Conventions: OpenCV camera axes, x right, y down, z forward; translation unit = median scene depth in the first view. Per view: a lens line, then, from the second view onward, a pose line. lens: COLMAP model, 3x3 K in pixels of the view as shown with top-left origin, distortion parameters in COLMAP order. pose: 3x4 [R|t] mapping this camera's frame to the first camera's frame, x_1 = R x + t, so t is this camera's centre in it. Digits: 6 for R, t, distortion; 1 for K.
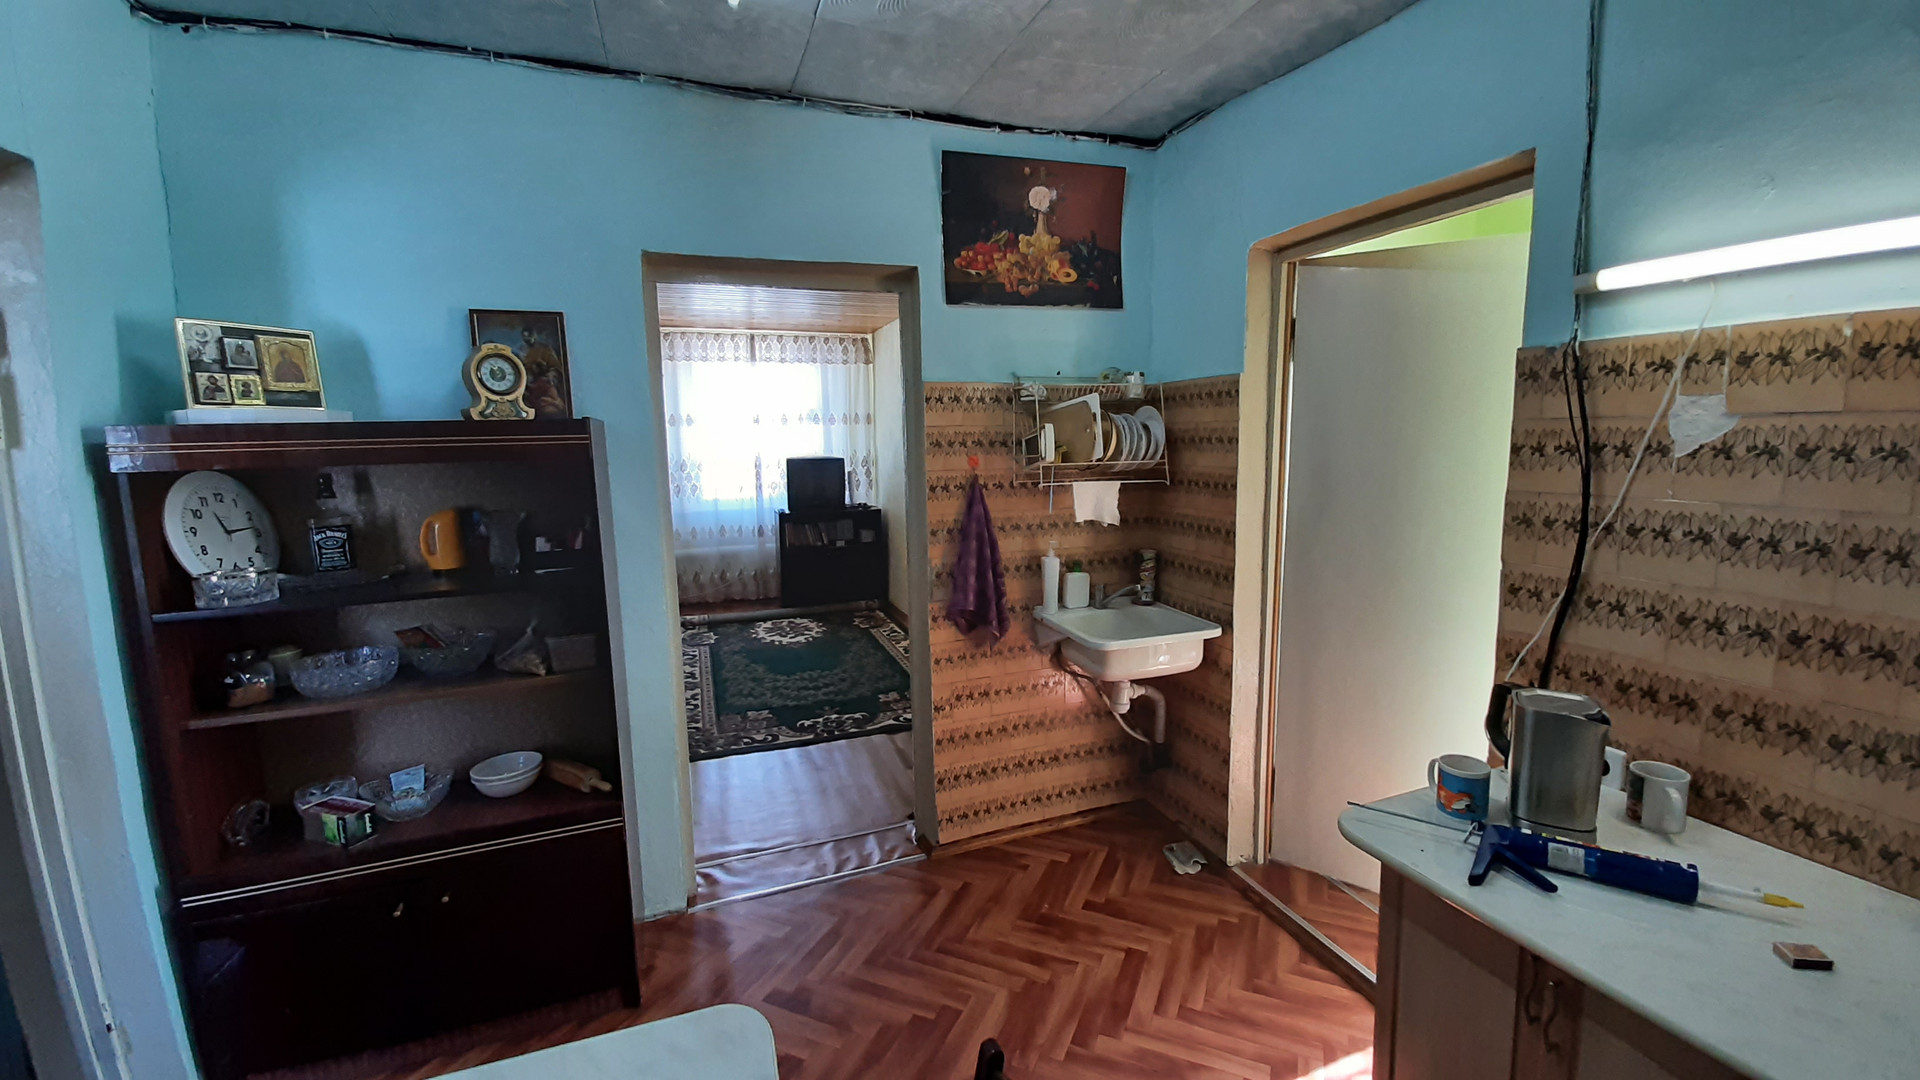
lens RADIAL K [[742.1, 0, 972.3], [0, 742.1, 521.4], [0, 0, 1]] dist [-0.000875, 0.000147]
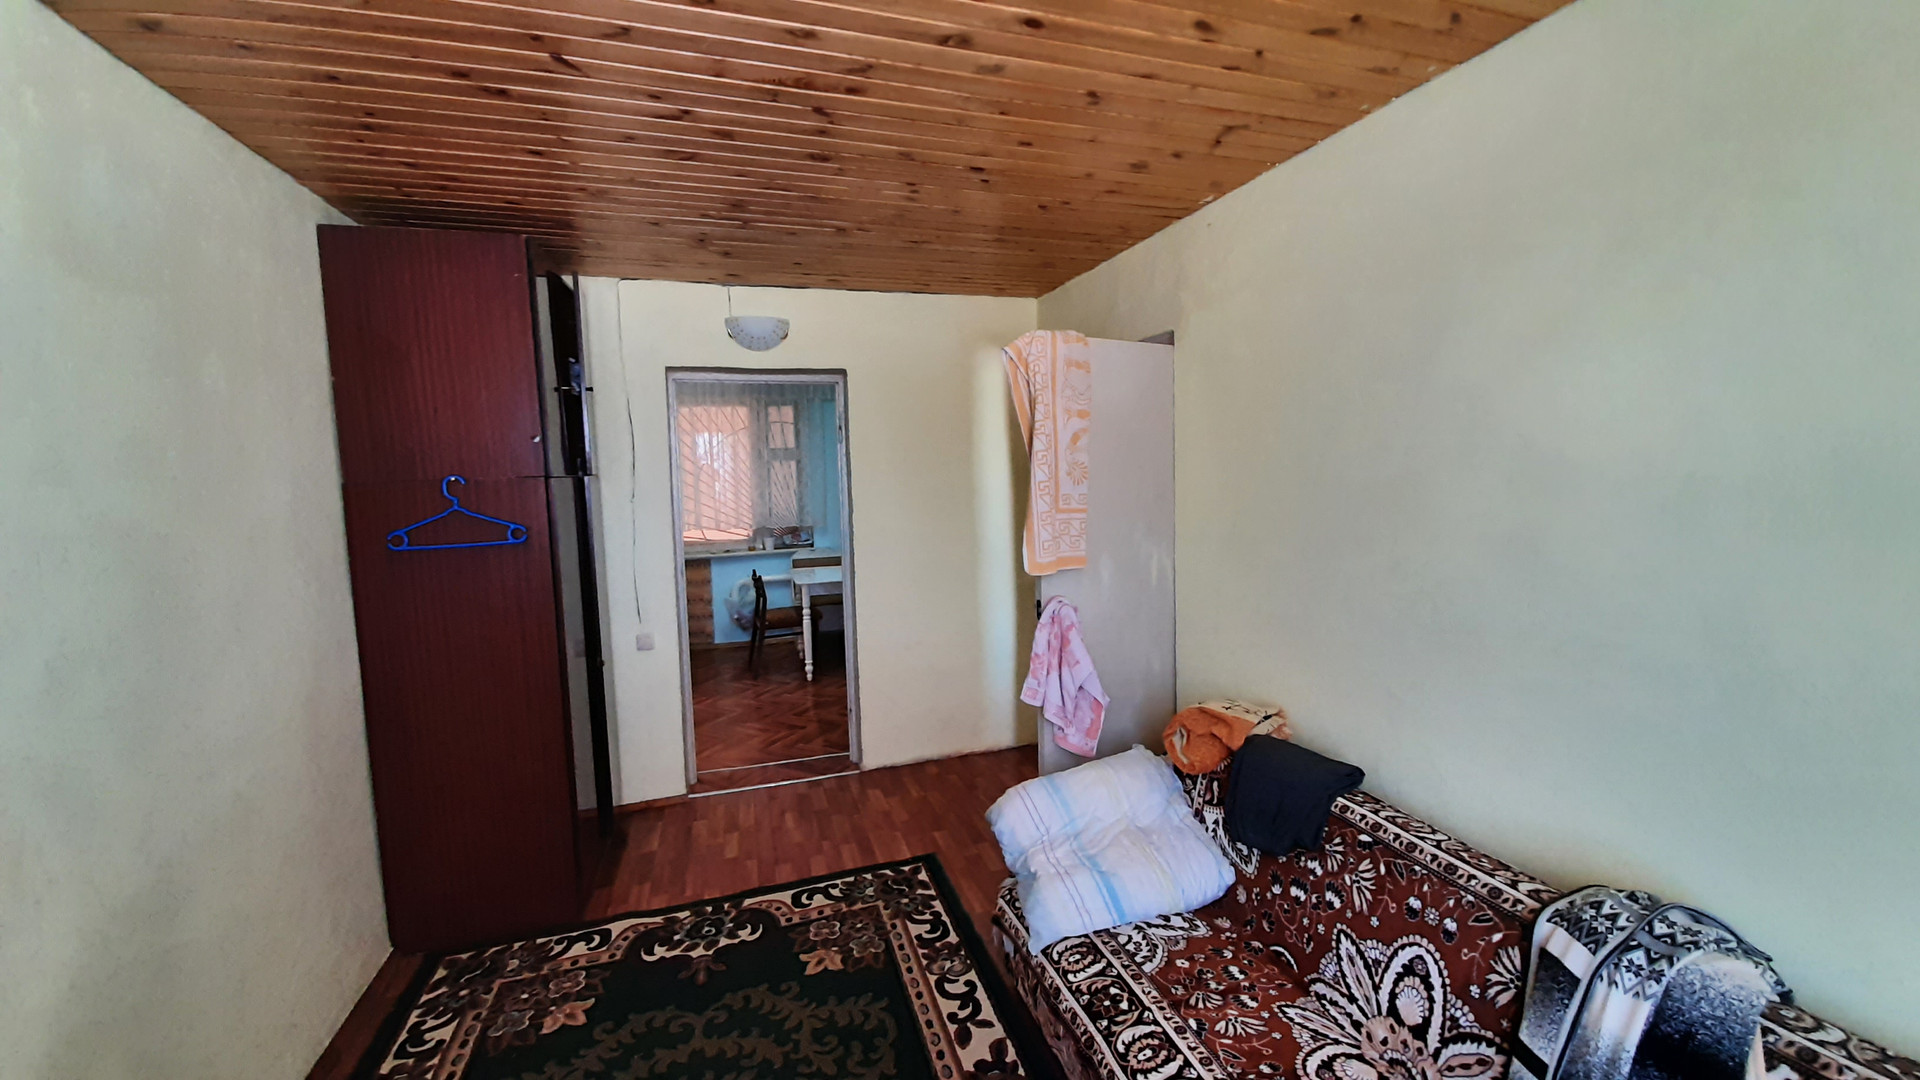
lens RADIAL K [[742.1, 0, 972.3], [0, 742.1, 521.4], [0, 0, 1]] dist [-0.000875, 0.000147]
pose [[-0.998135, 0.036208, 0.049142, -0.287391], [0.045290, 0.979047, 0.198533, -0.119584], [-0.040924, 0.200389, -0.978861, 0.963365]]
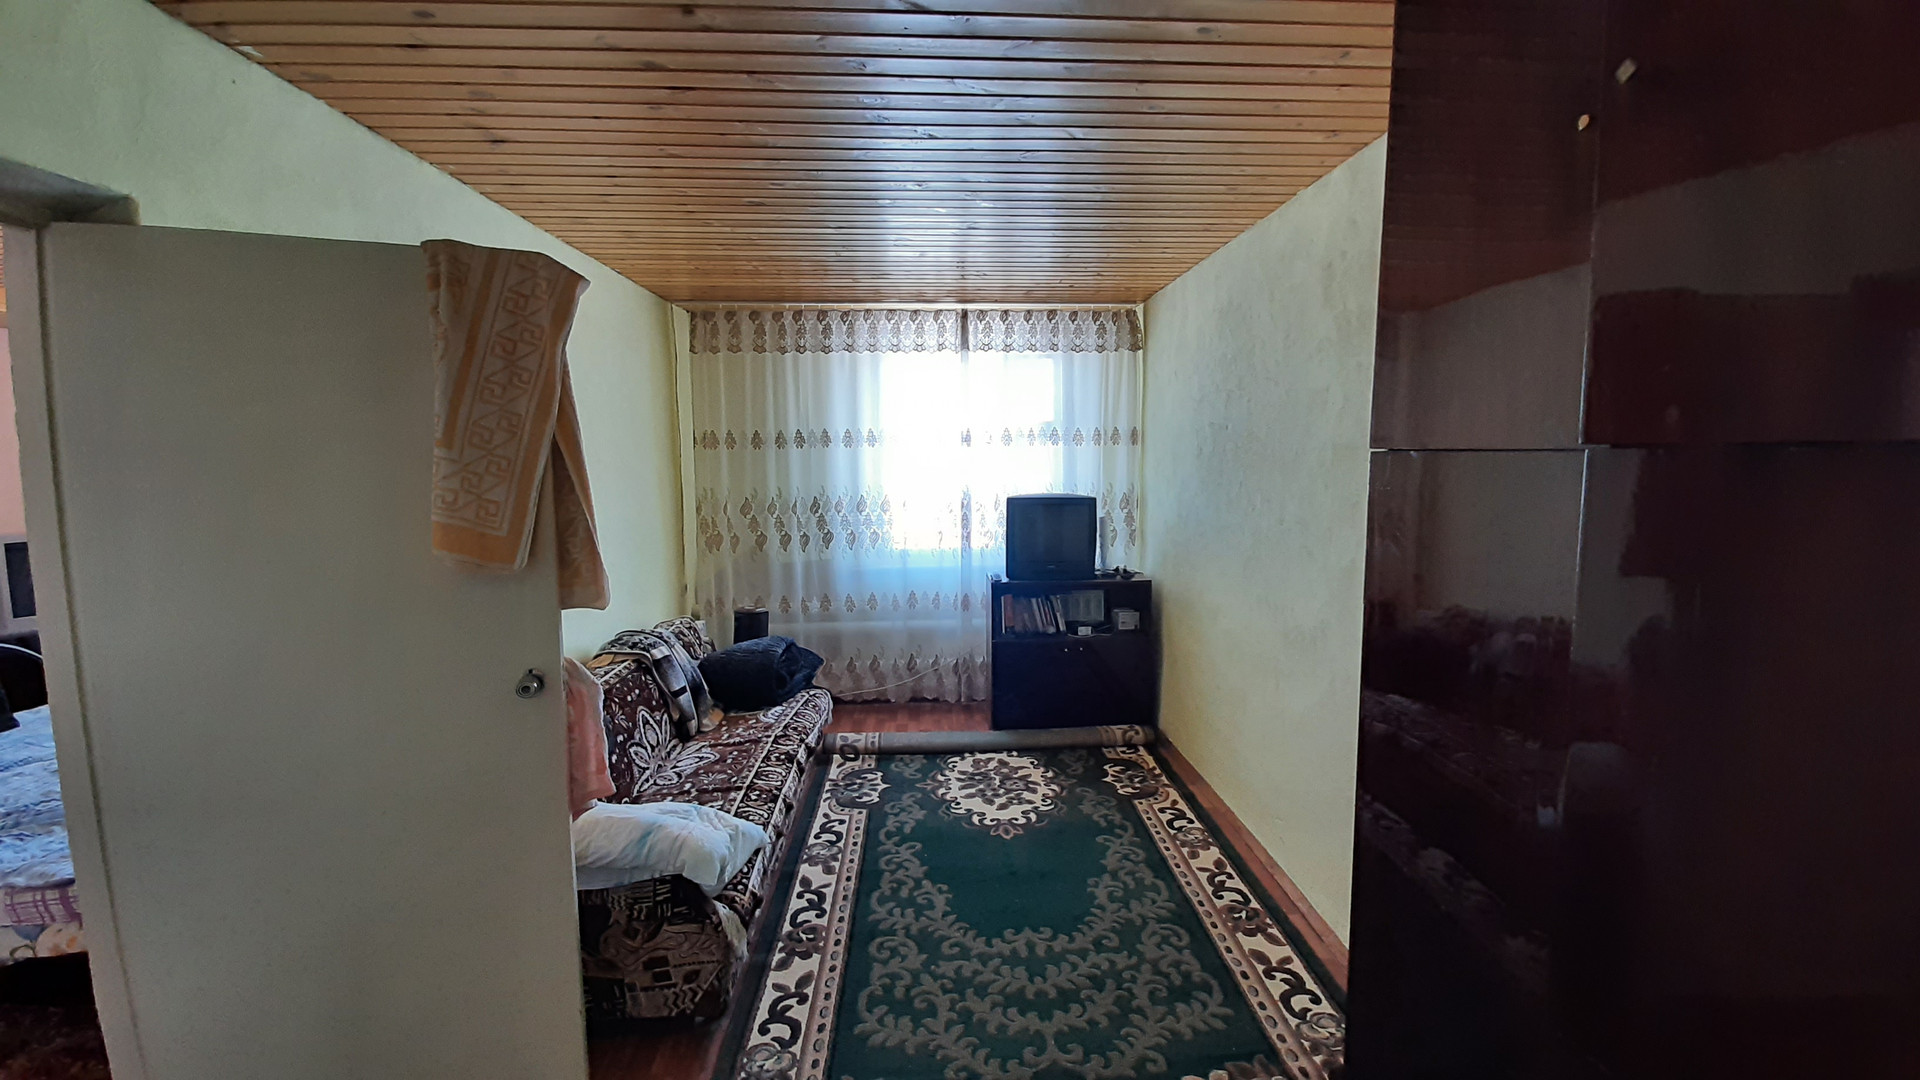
lens RADIAL K [[742.1, 0, 972.3], [0, 742.1, 521.4], [0, 0, 1]] dist [-0.000875, 0.000147]
pose [[0.954731, 0.032324, -0.295709, -0.087571], [-0.039583, 0.999043, -0.018594, -0.050353], [0.294825, 0.029458, 0.955097, 0.375879]]
